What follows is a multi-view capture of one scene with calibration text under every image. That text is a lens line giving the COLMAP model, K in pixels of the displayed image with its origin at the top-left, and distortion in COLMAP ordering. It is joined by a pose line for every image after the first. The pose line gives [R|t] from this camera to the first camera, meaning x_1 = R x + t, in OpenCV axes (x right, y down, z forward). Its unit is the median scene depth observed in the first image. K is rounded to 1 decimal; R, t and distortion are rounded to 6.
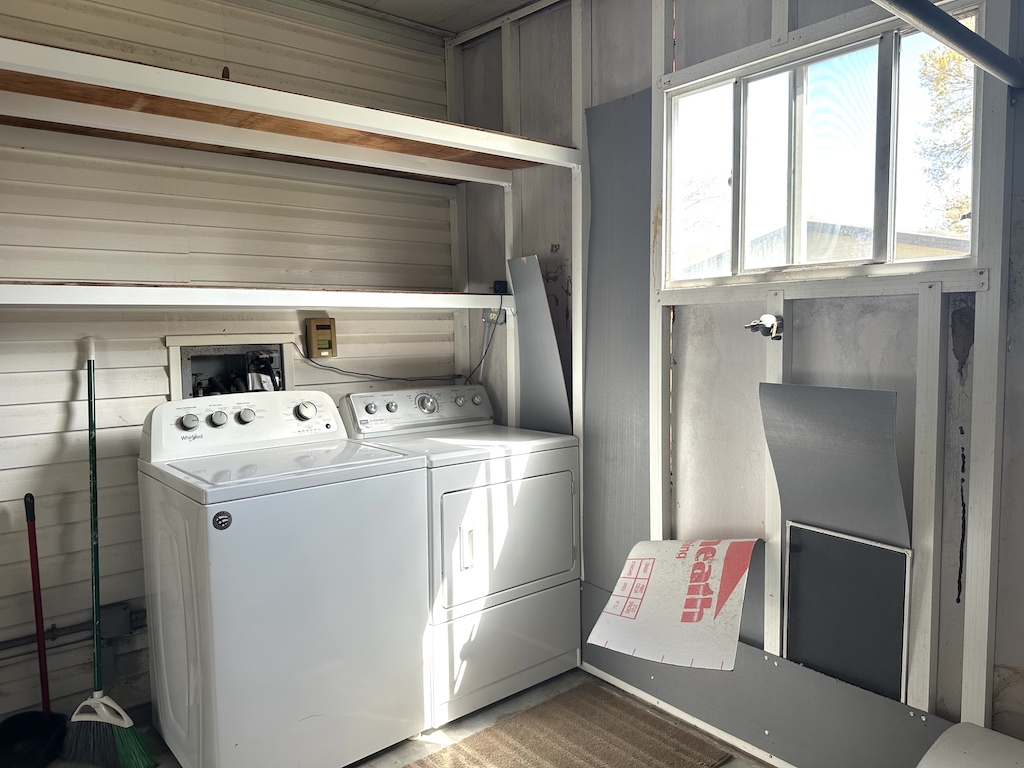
lens RADIAL K [[723.4, 0, 515.0], [0, 723.4, 385.7], [0, 0, 1]] dist [0.046381, -0.064022]
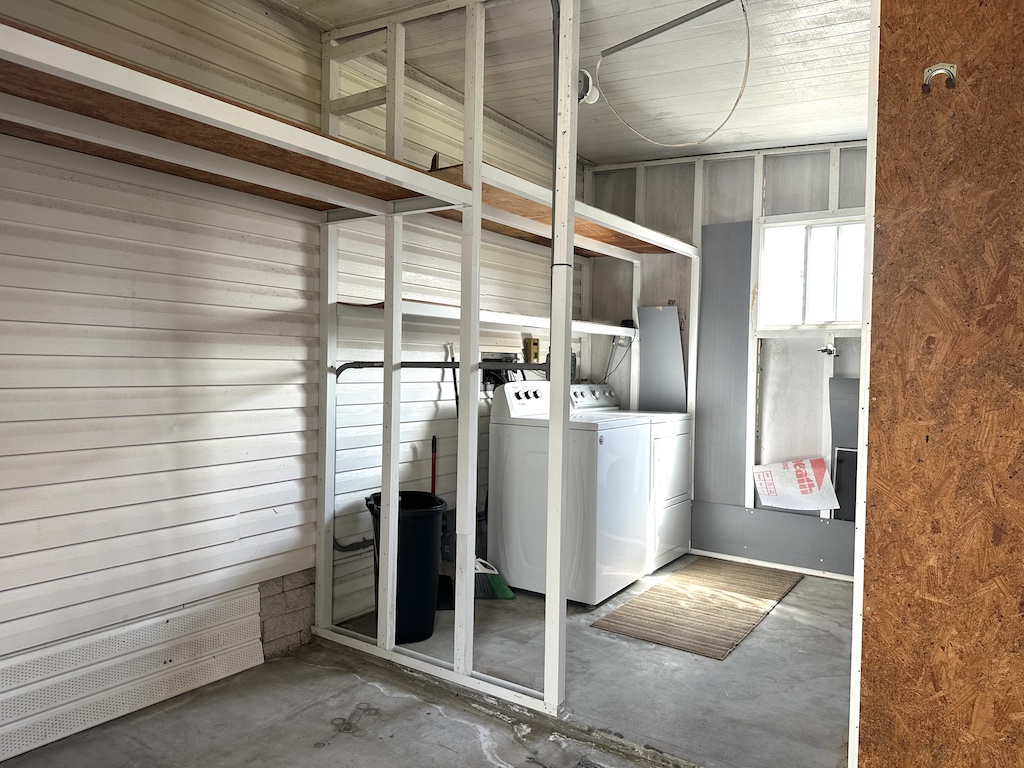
lens RADIAL K [[723.4, 0, 511.0], [0, 723.4, 380.3], [0, 0, 1]] dist [0.046381, -0.064022]
pose [[0.963272, 0.025859, 0.267278, -0.866711], [-0.010118, 0.998141, -0.060105, 0.110525], [-0.268336, 0.055193, 0.961743, -0.585386]]
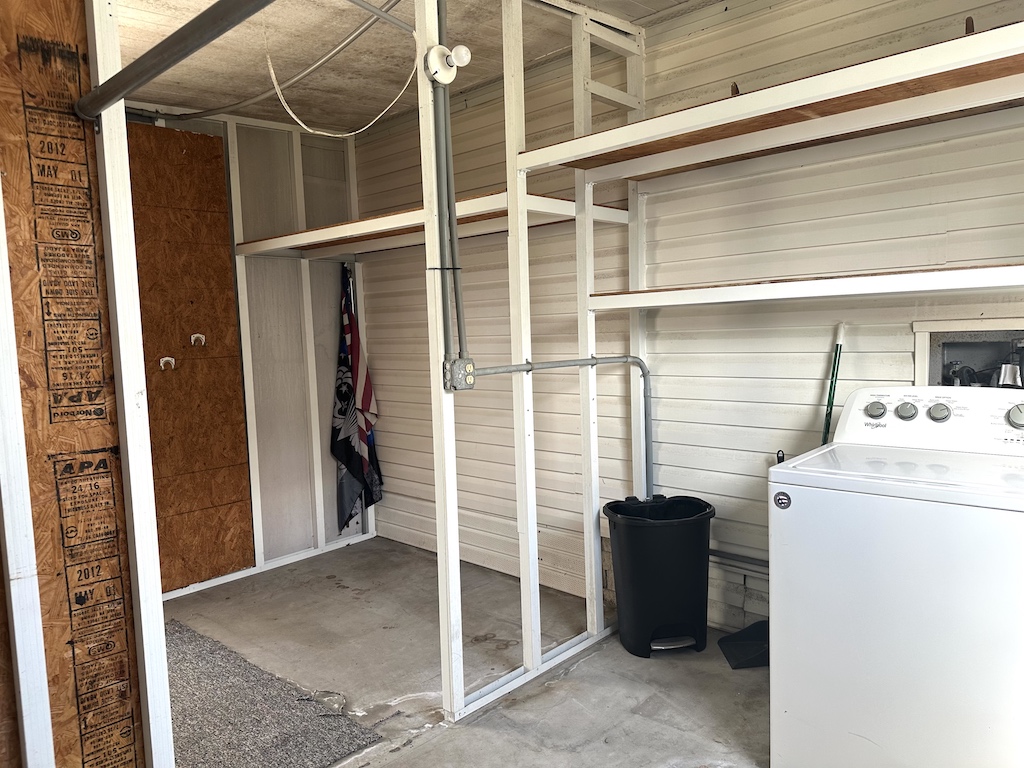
lens RADIAL K [[723.4, 0, 516.1], [0, 723.4, 389.0], [0, 0, 1]] dist [0.046381, -0.064022]
pose [[0.123500, 0.093358, -0.987943, 0.448178], [-0.046873, 0.995002, 0.088166, -0.040699], [0.991237, 0.035419, 0.127258, 0.357820]]
